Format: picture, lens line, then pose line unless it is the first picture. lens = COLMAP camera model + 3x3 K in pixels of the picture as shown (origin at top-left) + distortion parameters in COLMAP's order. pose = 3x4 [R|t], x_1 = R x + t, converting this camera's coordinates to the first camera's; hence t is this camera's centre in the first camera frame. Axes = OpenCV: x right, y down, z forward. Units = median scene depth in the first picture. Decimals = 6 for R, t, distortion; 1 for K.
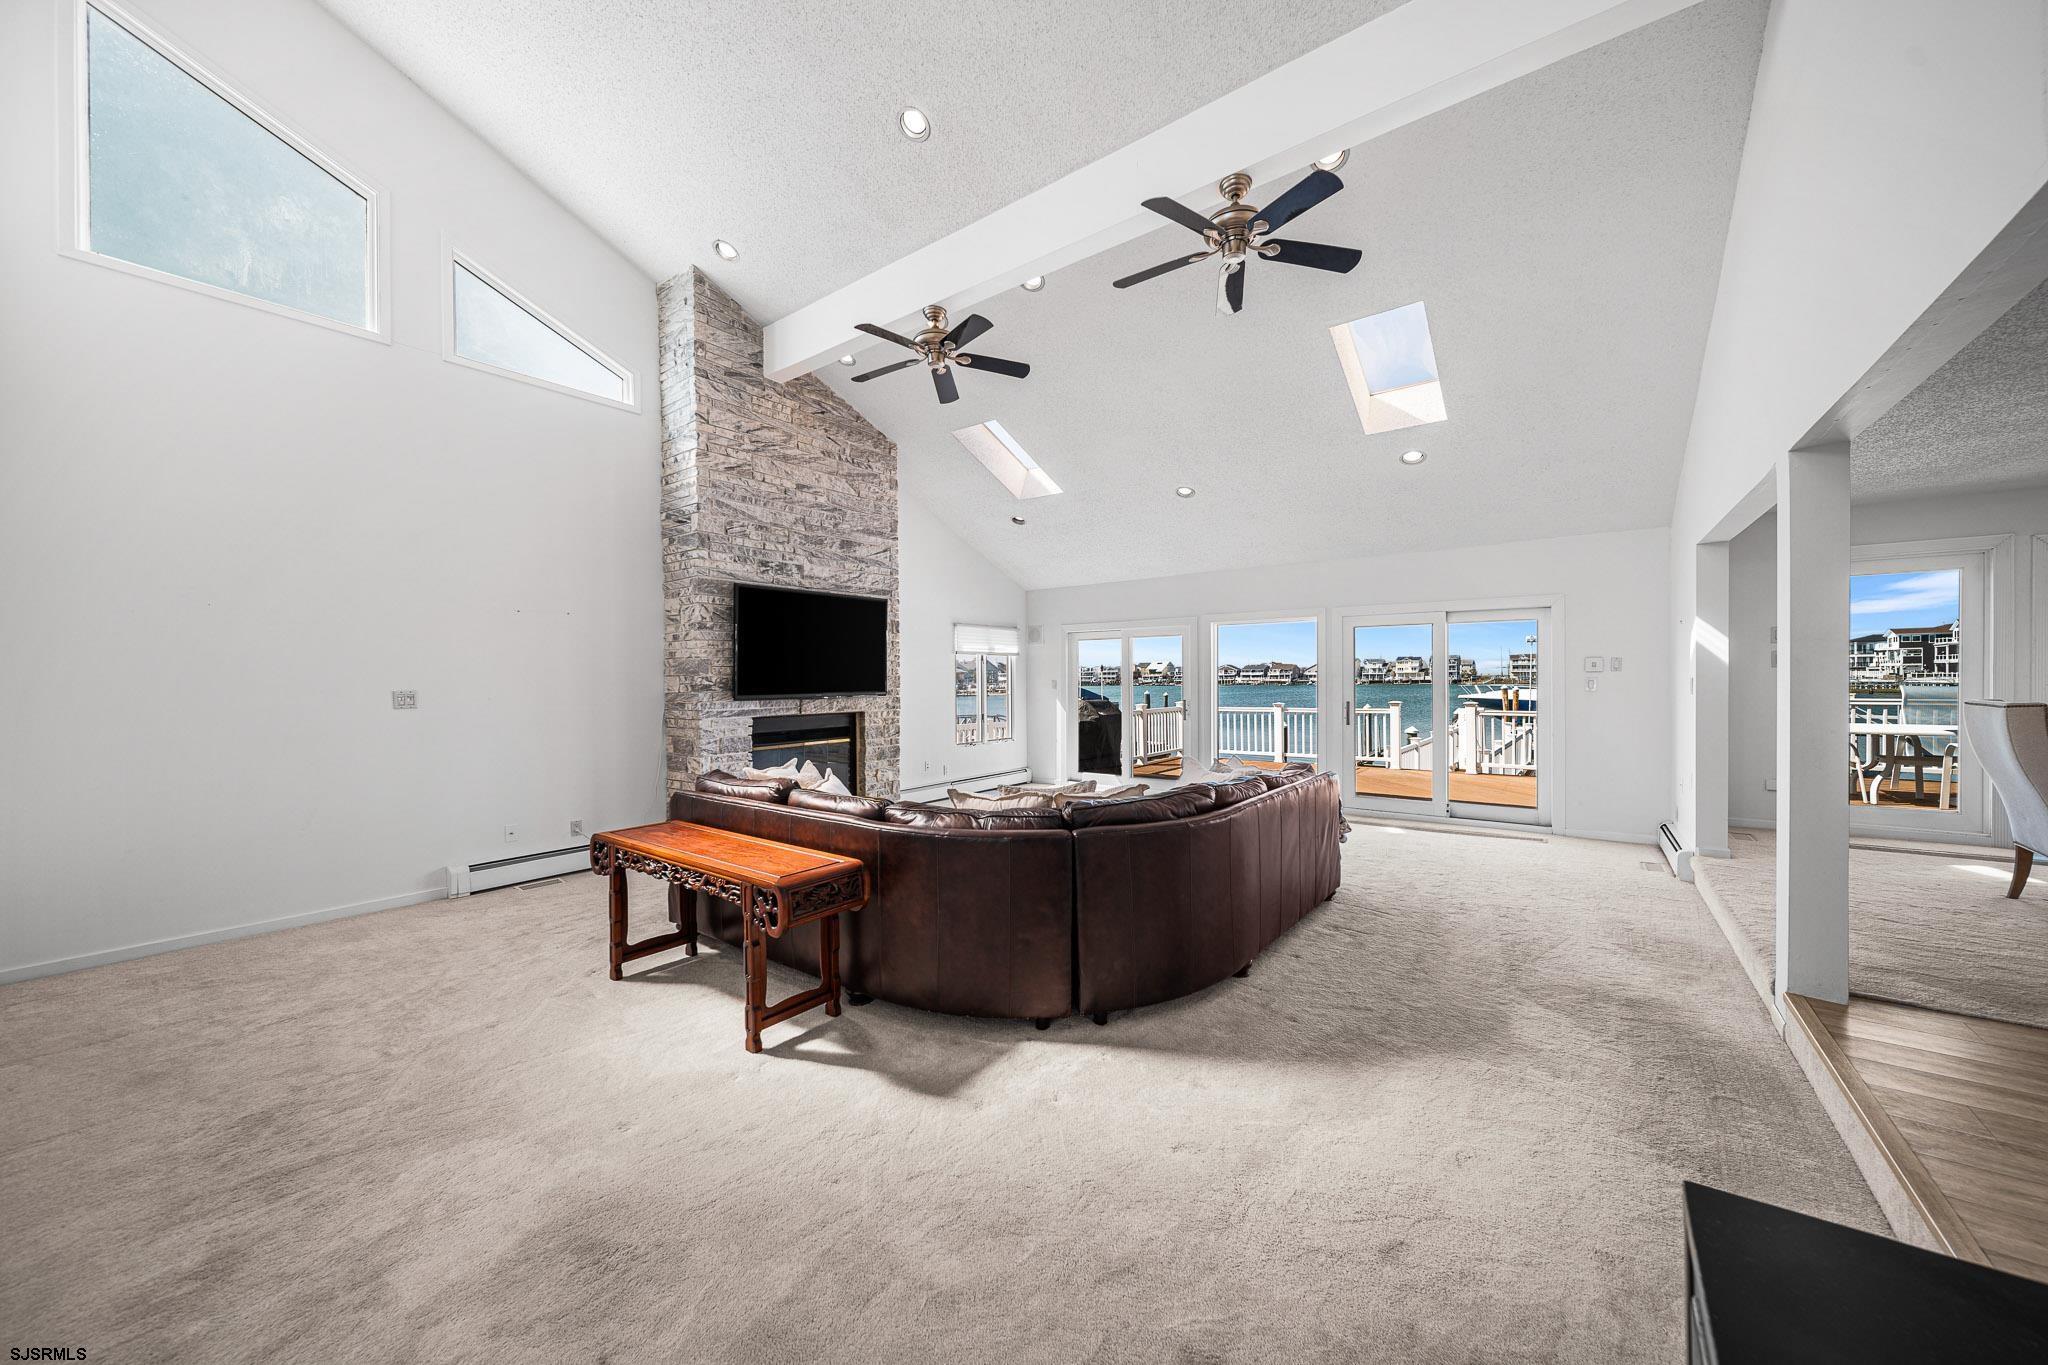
lens RADIAL K [[733.0, 0, 1031.4], [0, 733.0, 682.9], [0, 0, 1]] dist [-0.000287, -0.000088]
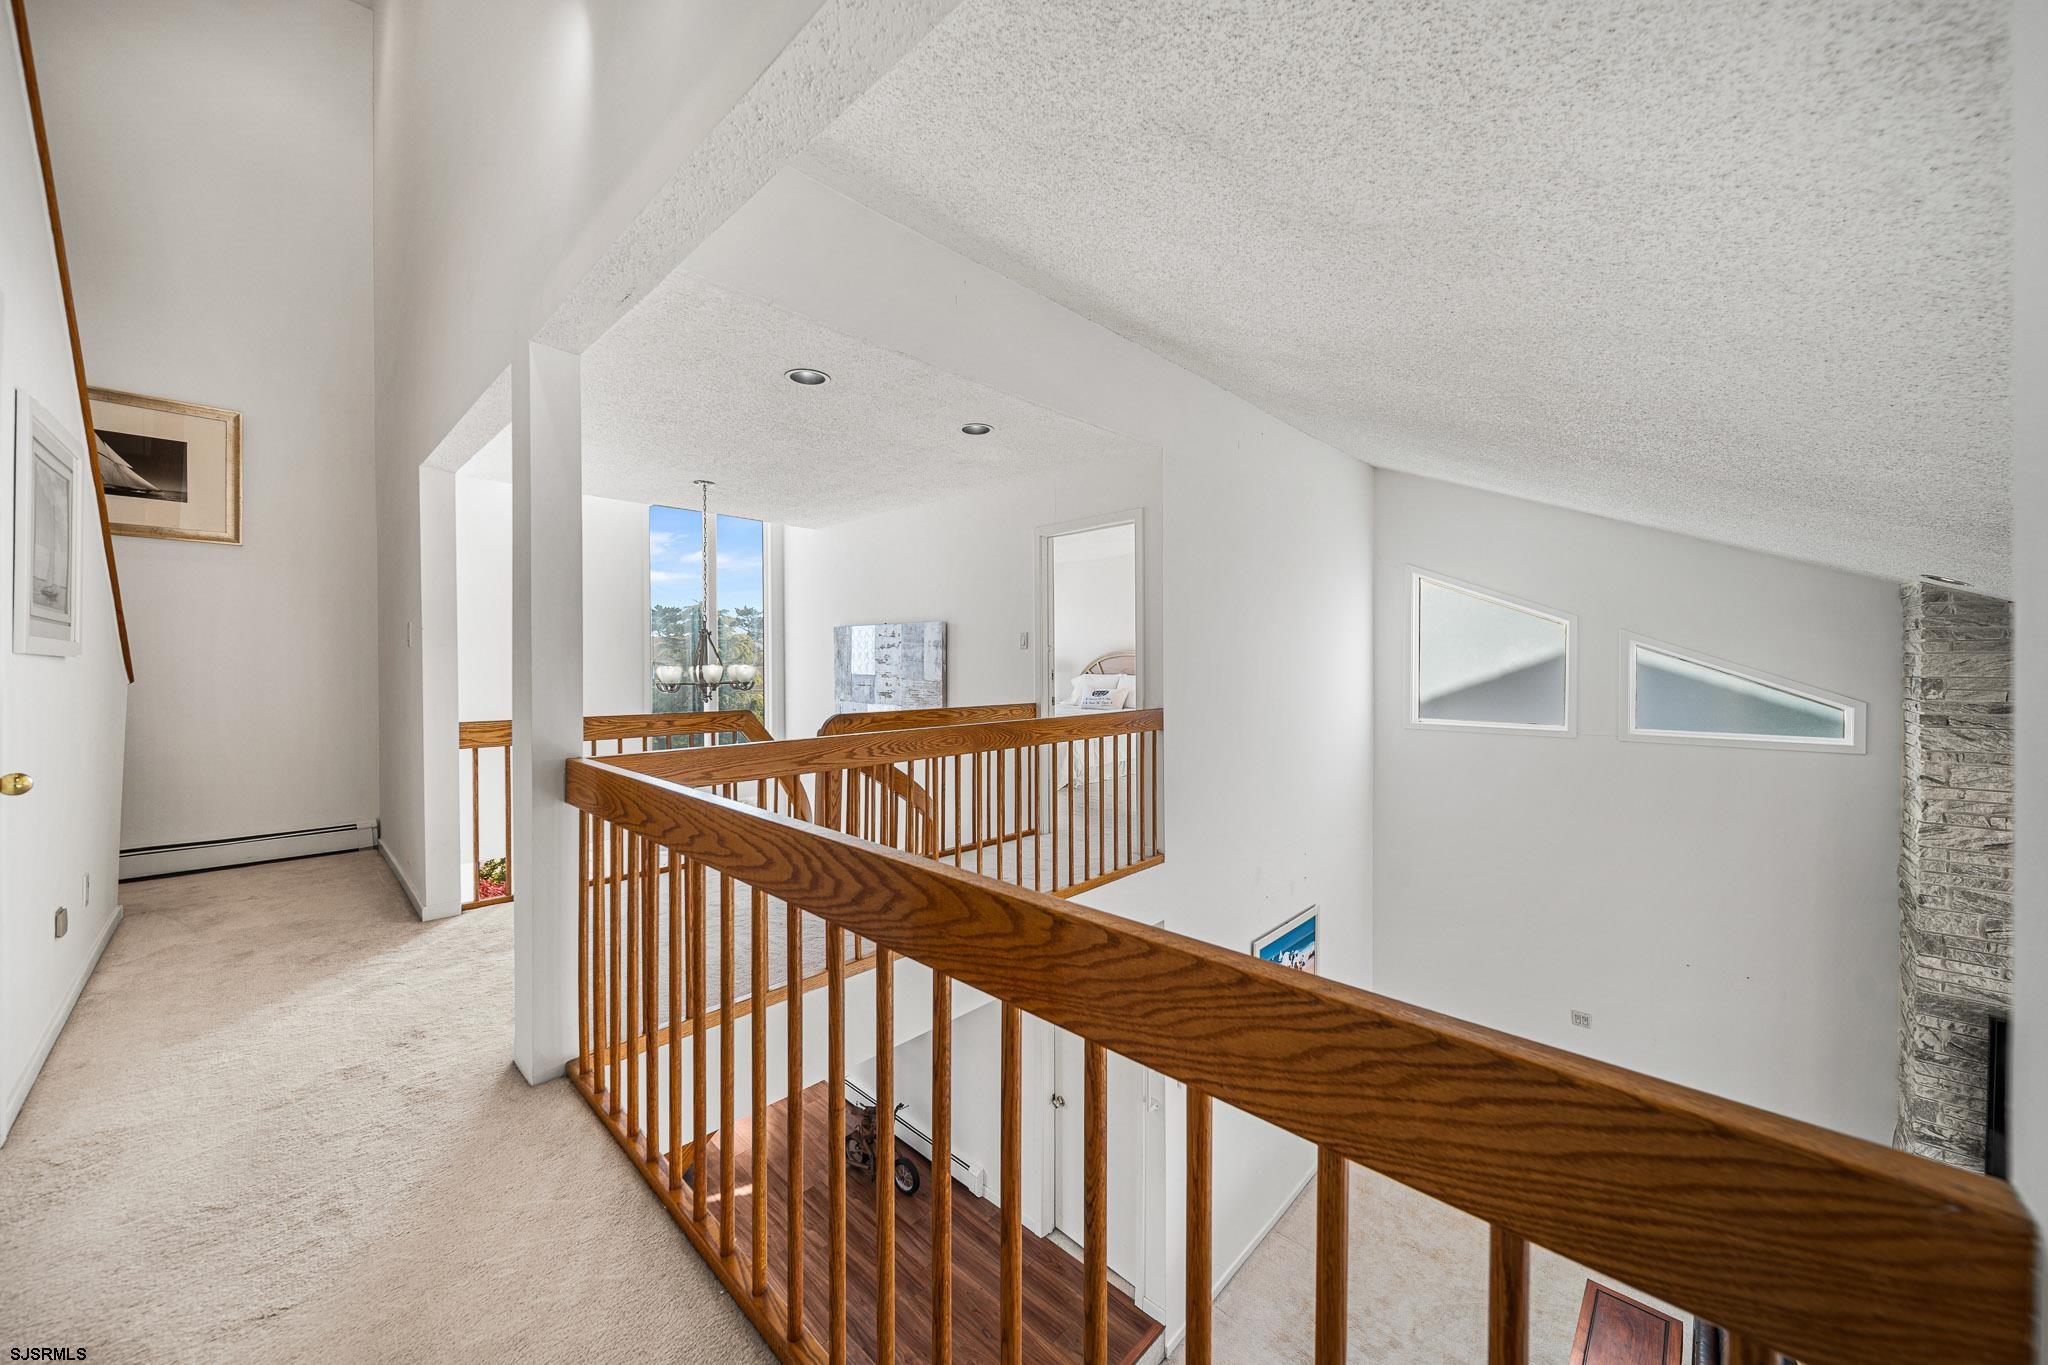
lens RADIAL K [[742.2, 0, 1026.5], [0, 742.2, 667.3], [0, 0, 1]] dist [-0.002421, -0.000140]
pose [[-0.116482, 0.018549, -0.993020, 0.354418], [-0.006397, 0.999791, 0.019426, -0.425044], [0.993172, 0.008615, -0.116339, 0.145913]]
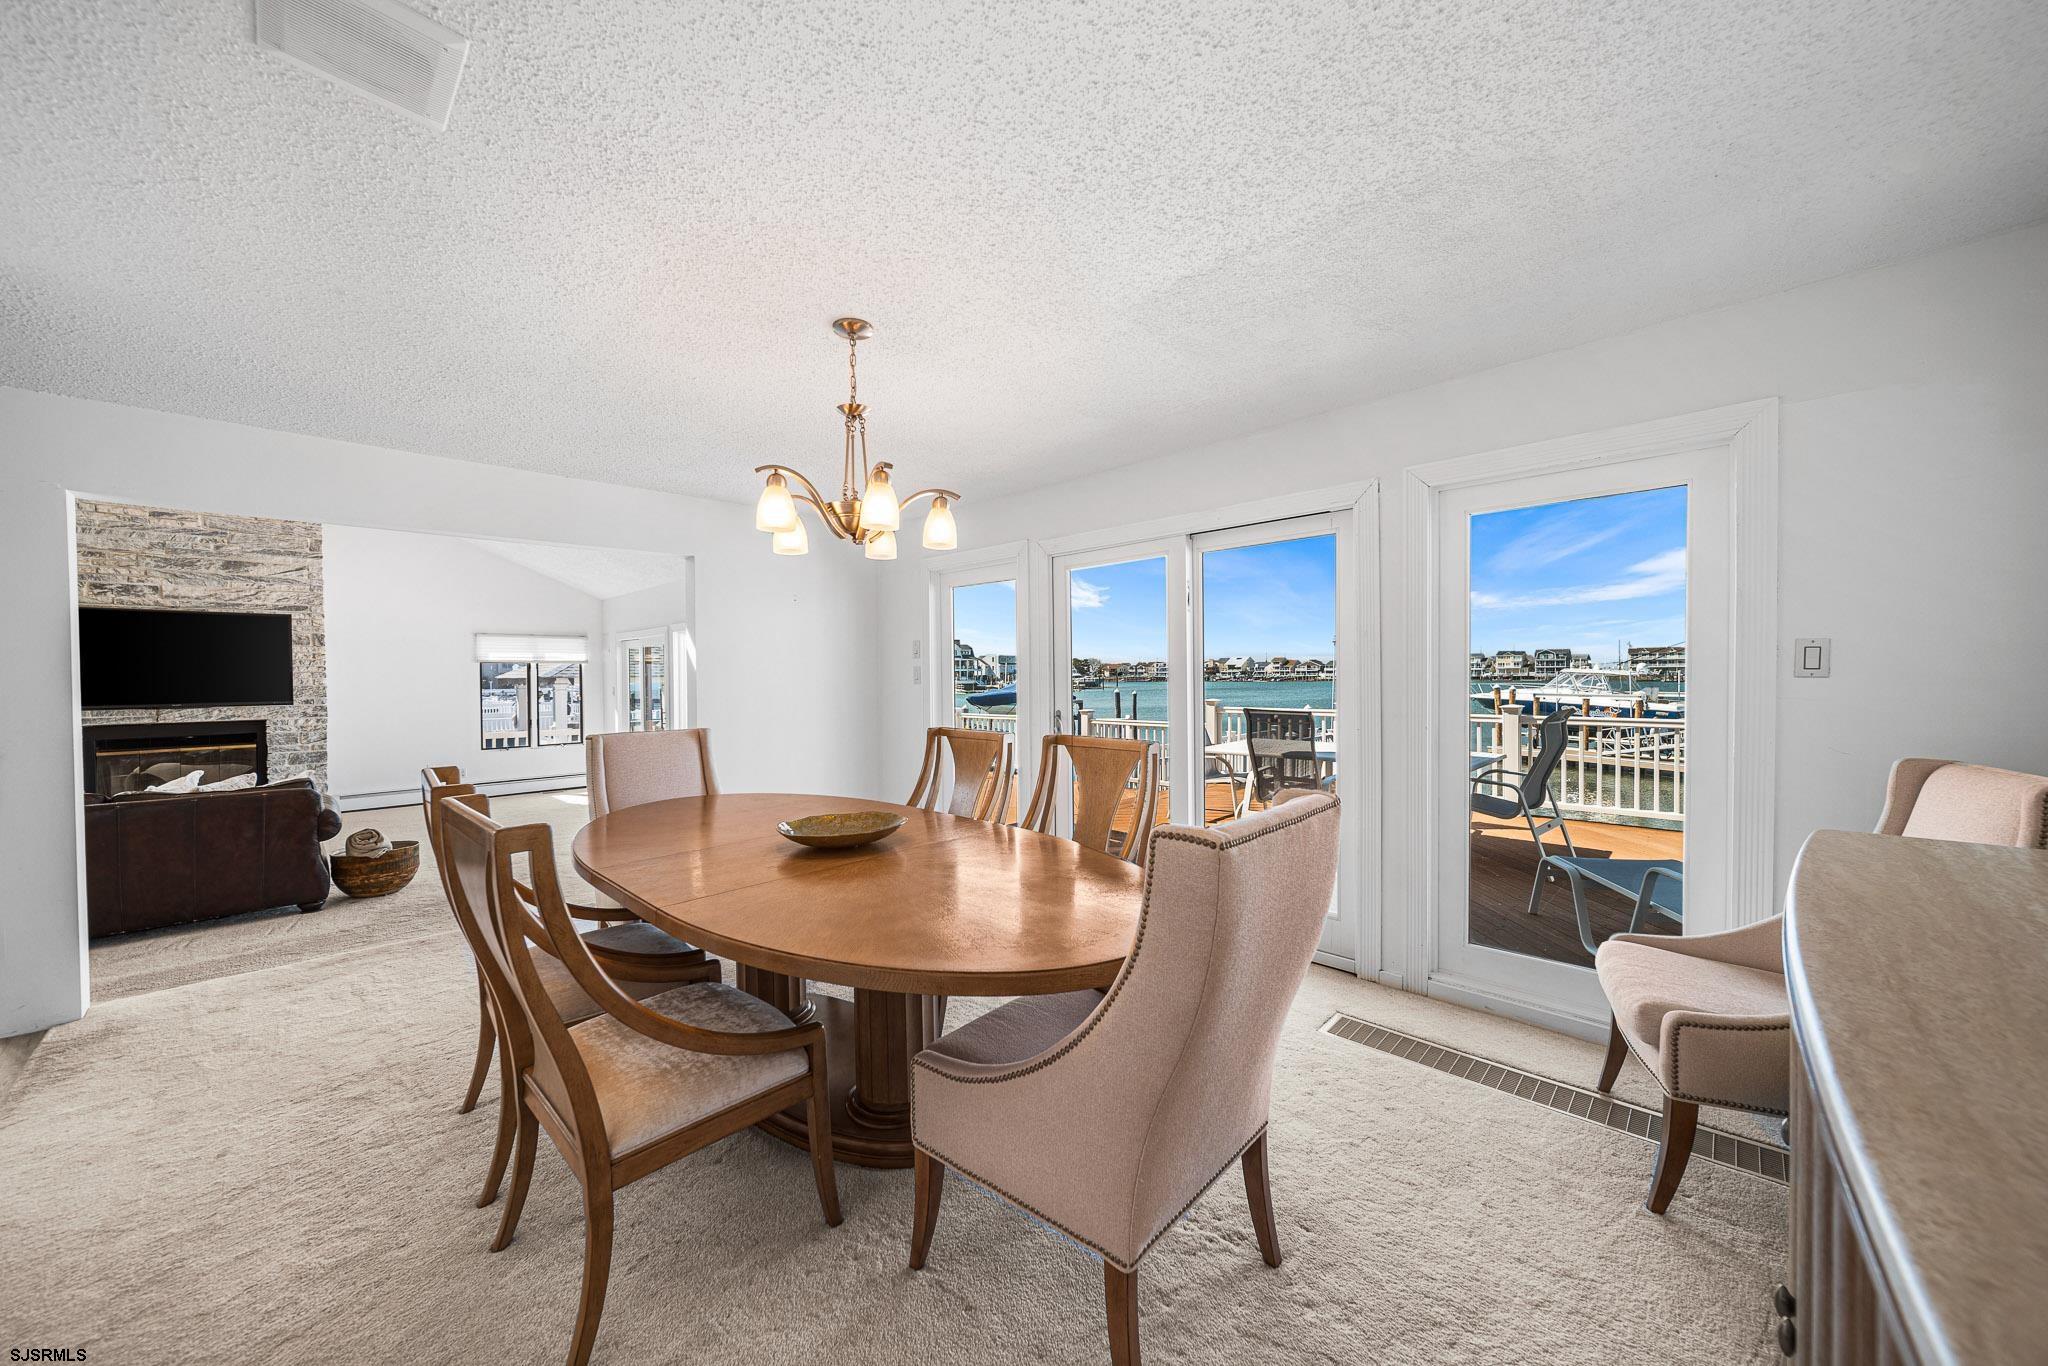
lens RADIAL K [[734.1, 0, 1024.0], [0, 734.1, 683.0], [0, 0, 1]] dist [-0.001637, -0.000137]
pose [[0.992774, 0.002138, -0.119979, 1.082739], [-0.001383, 0.999979, 0.006375, -0.024815], [0.119990, -0.006163, 0.992756, 0.070221]]
